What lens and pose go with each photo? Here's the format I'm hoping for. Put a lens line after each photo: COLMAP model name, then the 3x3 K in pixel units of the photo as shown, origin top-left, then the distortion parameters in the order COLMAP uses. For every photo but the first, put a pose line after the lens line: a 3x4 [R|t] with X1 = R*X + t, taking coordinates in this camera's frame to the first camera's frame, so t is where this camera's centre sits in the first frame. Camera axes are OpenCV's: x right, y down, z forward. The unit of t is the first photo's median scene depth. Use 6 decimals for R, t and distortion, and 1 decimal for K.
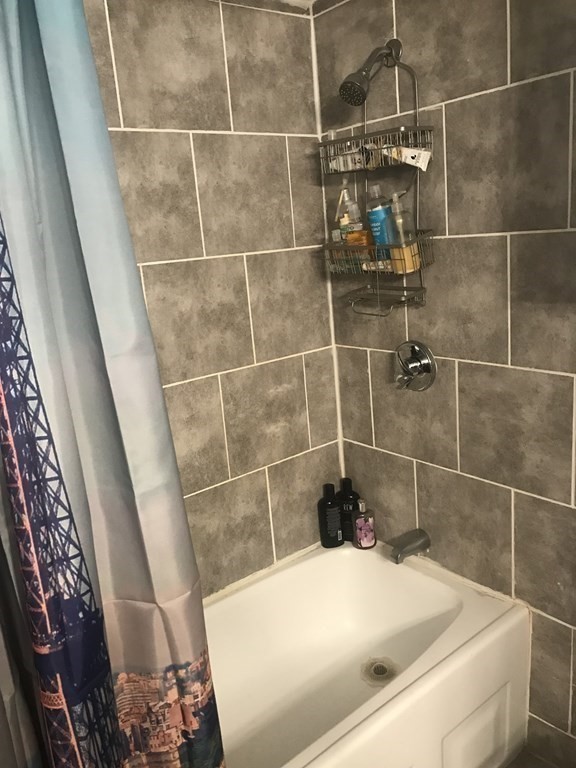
lens RADIAL K [[645.2, 0, 283.6], [0, 645.2, 376.6], [0, 0, 1]] dist [0.030924, -0.029550]
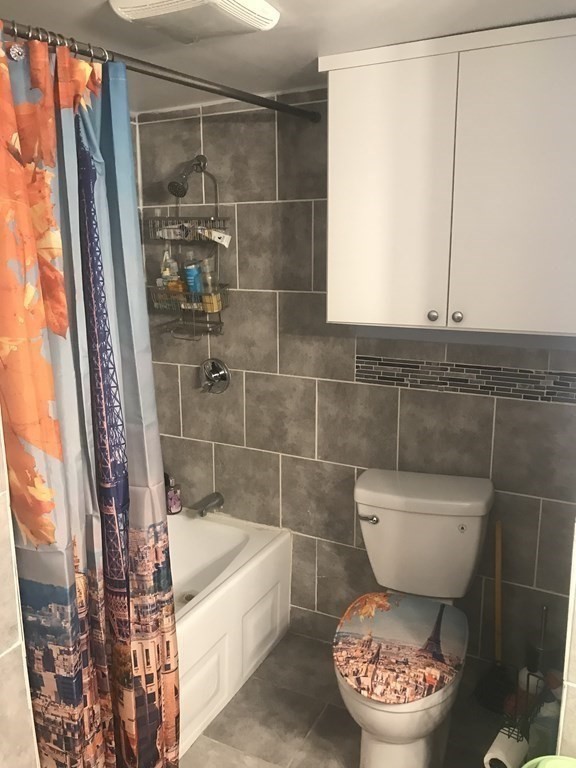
lens RADIAL K [[645.2, 0, 294.3], [0, 645.2, 385.5], [0, 0, 1]] dist [0.030924, -0.029550]
pose [[0.917110, -0.002482, 0.398627, -0.222625], [0.015106, 0.999479, -0.028532, 0.052360], [-0.398348, 0.032188, 0.916669, -0.418194]]
